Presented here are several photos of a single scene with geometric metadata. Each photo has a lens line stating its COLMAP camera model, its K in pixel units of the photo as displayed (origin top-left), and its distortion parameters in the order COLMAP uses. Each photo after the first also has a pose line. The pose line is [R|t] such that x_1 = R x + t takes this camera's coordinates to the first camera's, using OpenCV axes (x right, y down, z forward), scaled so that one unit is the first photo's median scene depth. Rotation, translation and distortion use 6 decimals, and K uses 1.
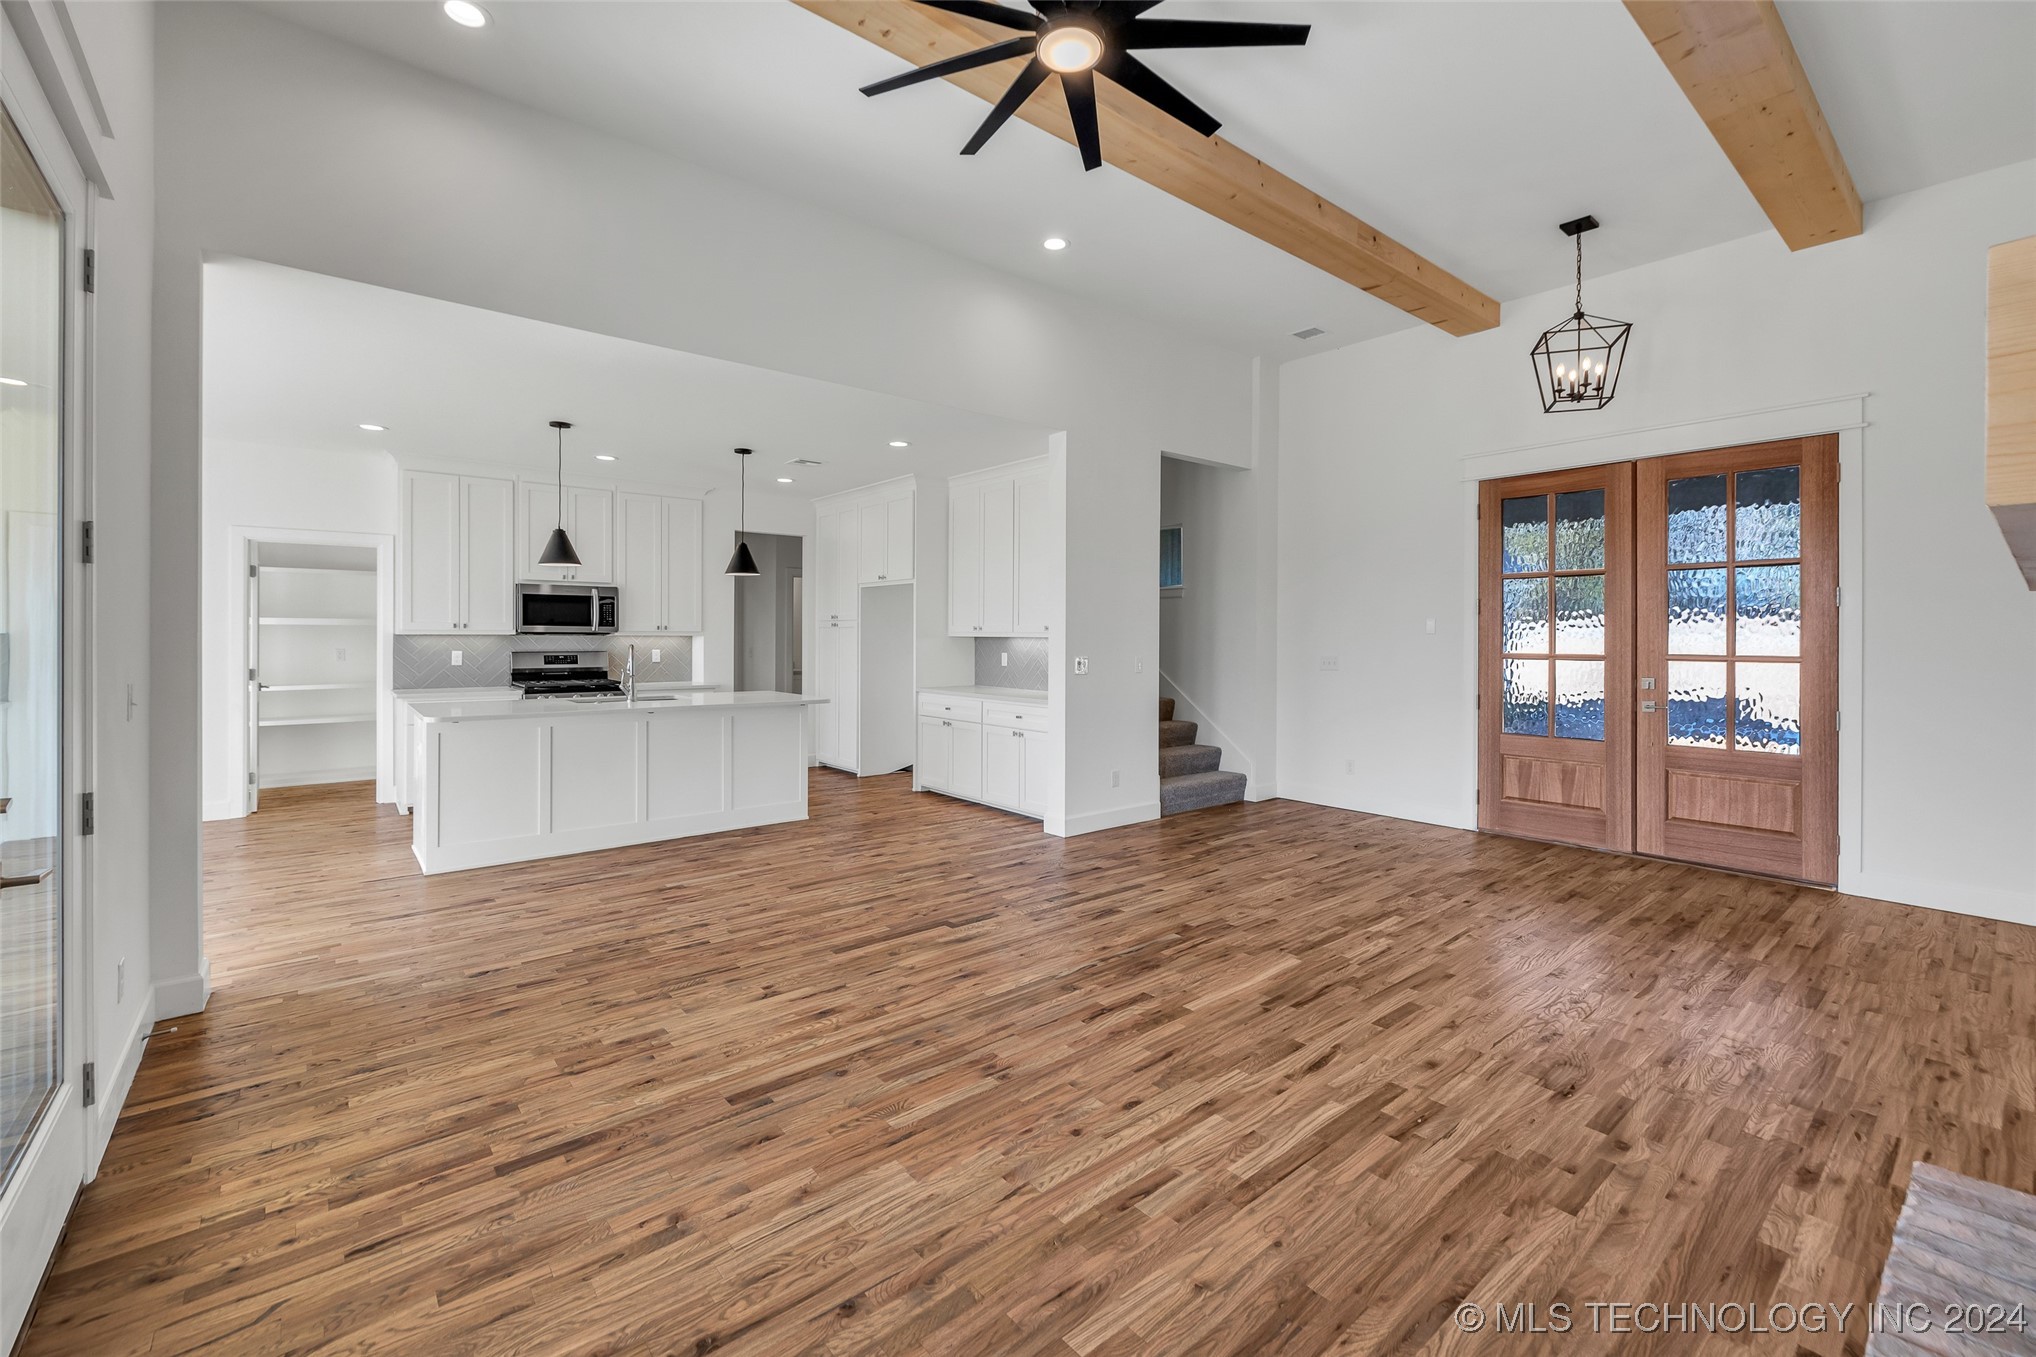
lens RADIAL K [[859.6, 0, 1026.7], [0, 859.6, 637.6], [0, 0, 1]] dist [-0.001784, 0.000417]
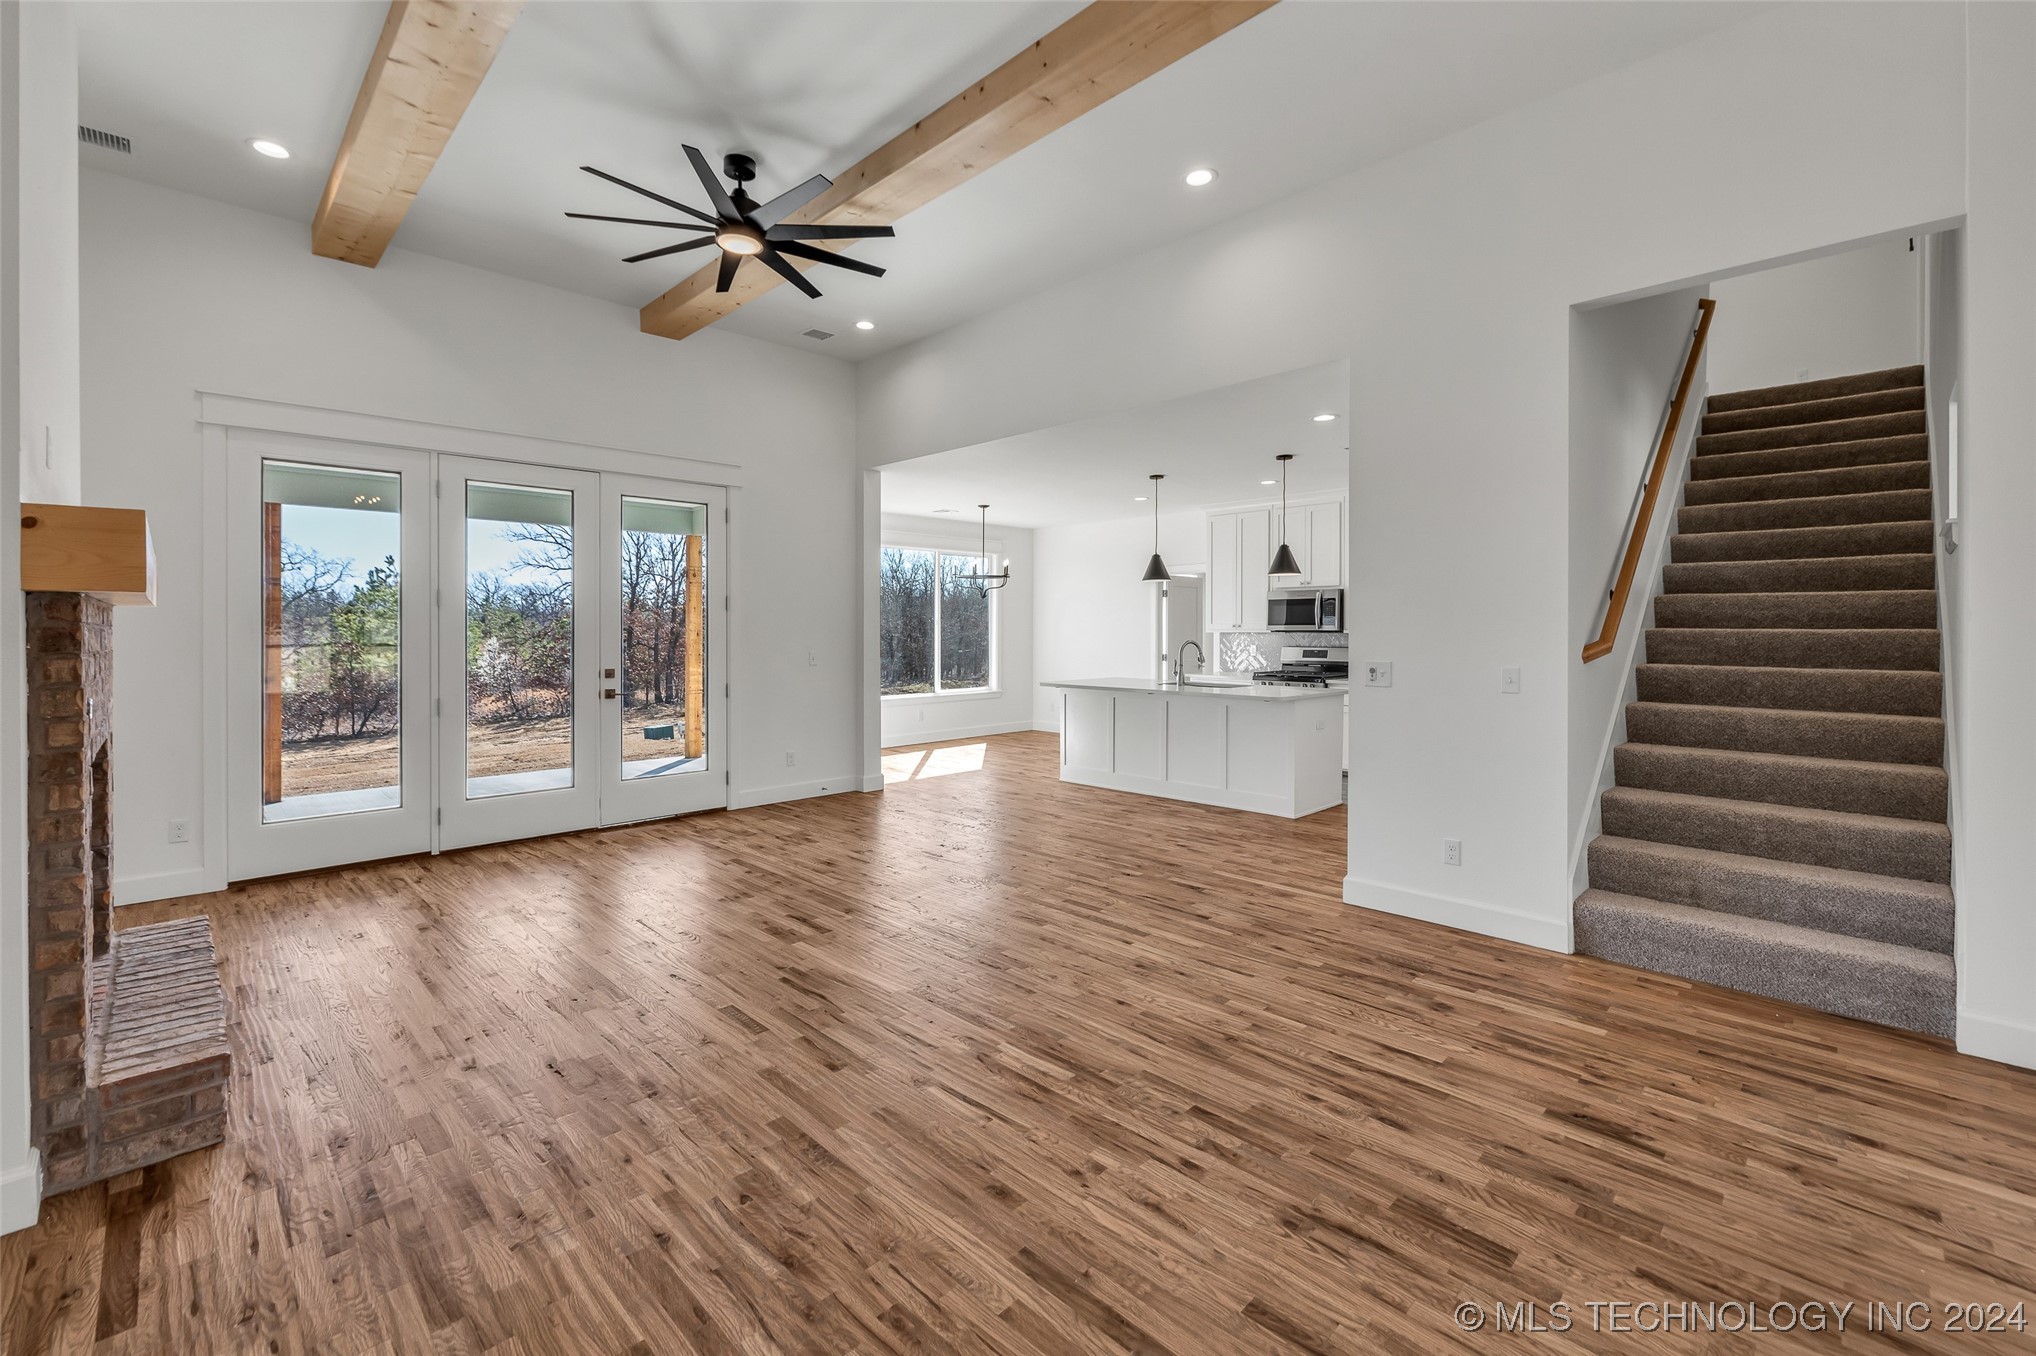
lens RADIAL K [[859.6, 0, 1024.0], [0, 859.6, 631.6], [0, 0, 1]] dist [-0.001784, 0.000417]
pose [[0.084061, -0.003016, -0.996456, 0.919763], [-0.001162, 0.999994, -0.003124, -0.000780], [0.996460, 0.001420, 0.084057, 0.790548]]
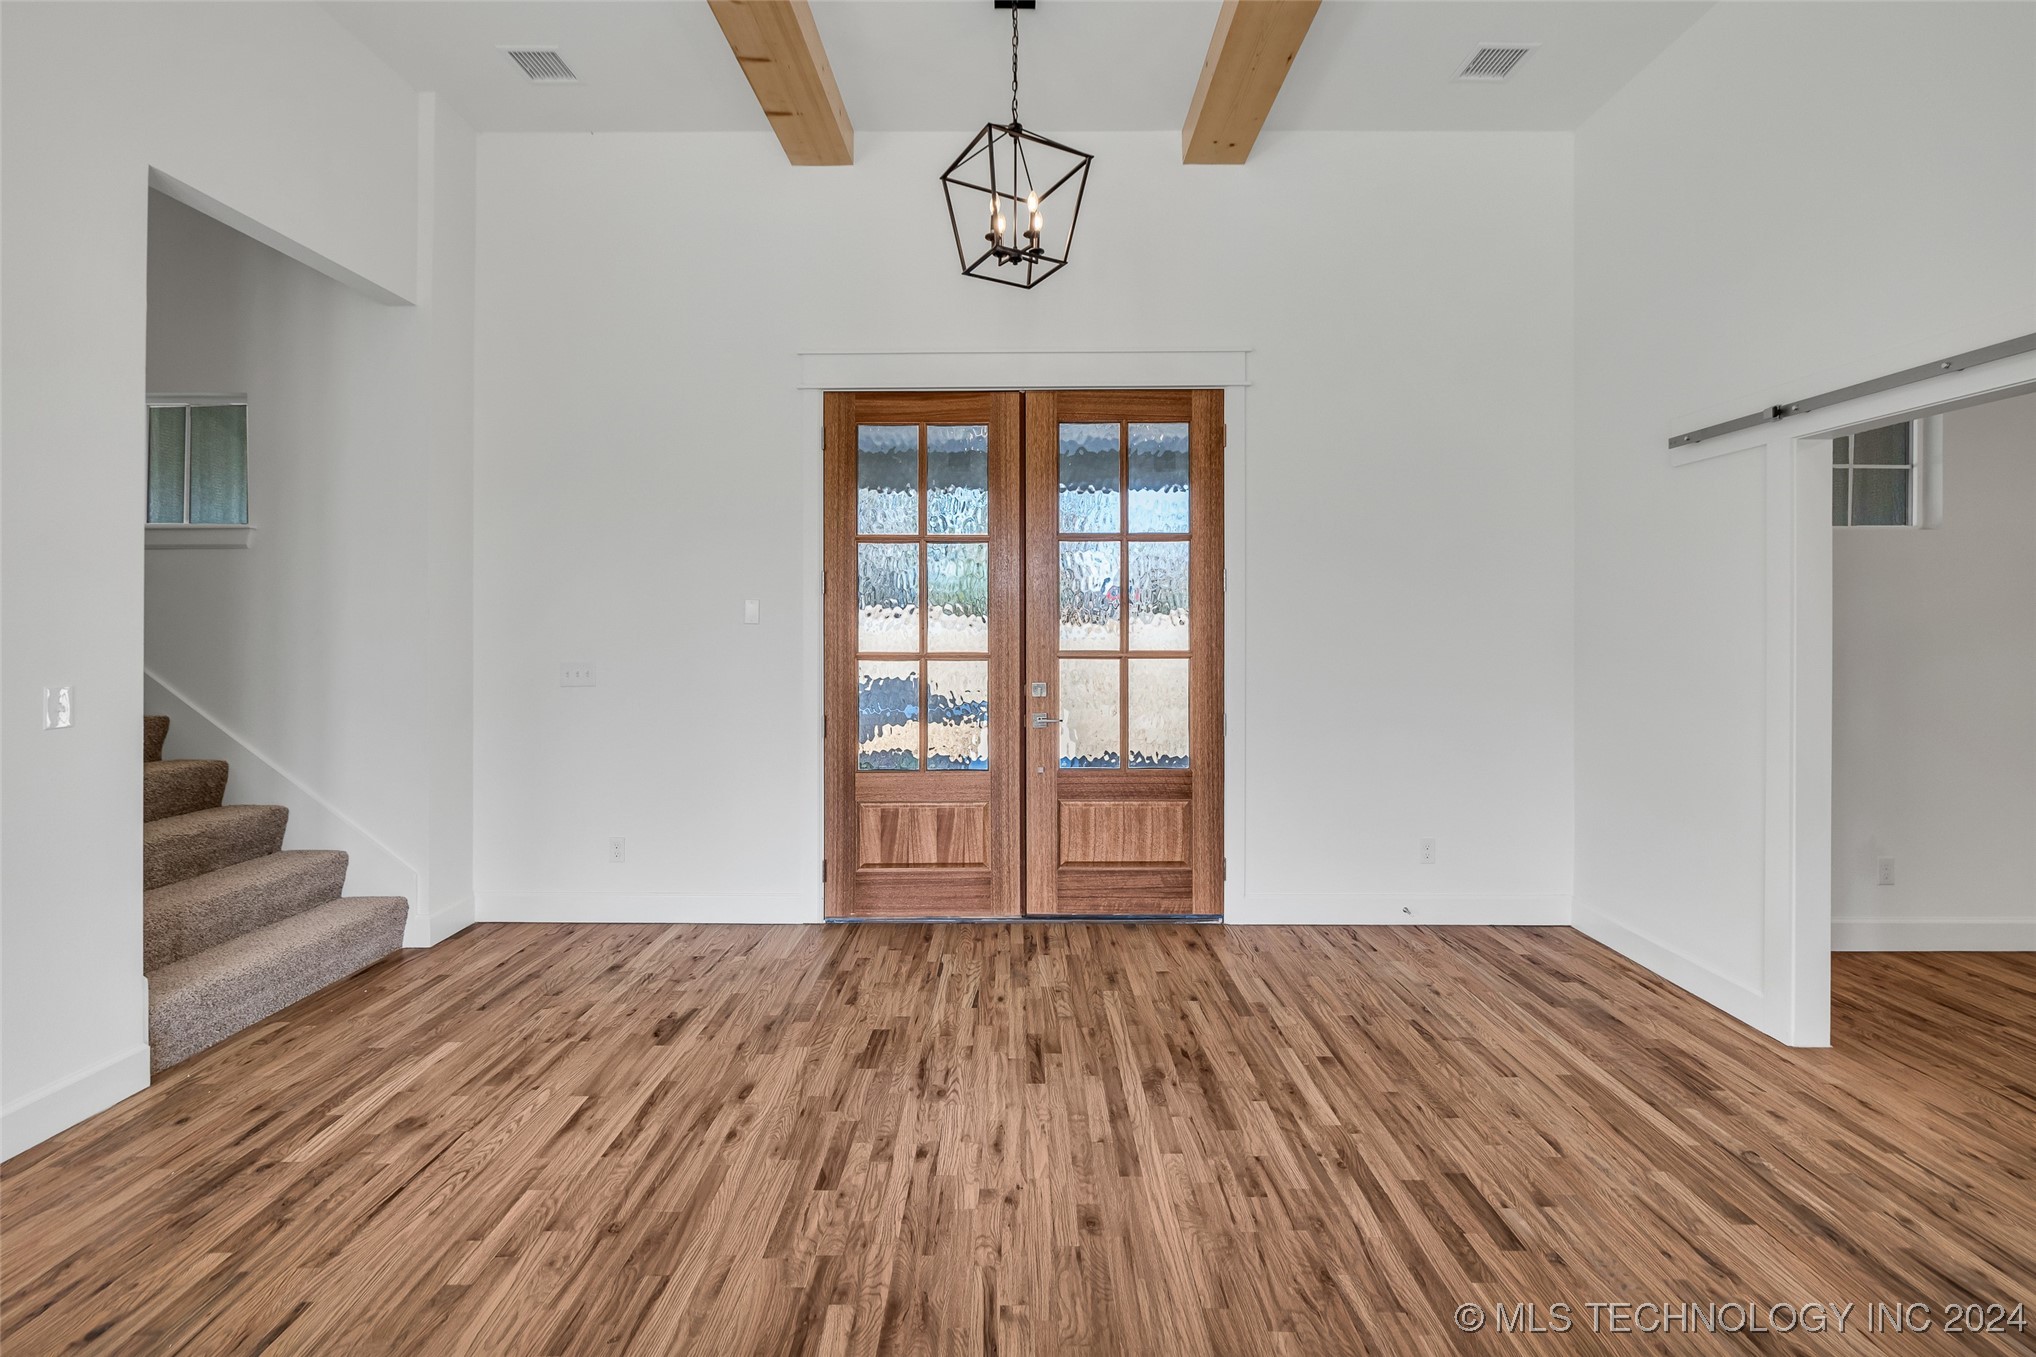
lens RADIAL K [[859.6, 0, 1025.0], [0, 859.6, 627.5], [0, 0, 1]] dist [-0.001784, 0.000417]
pose [[0.645538, -0.003969, 0.763717, 0.152667], [0.002656, 0.999992, 0.002951, -0.003632], [-0.763723, 0.000124, 0.645544, 0.575183]]
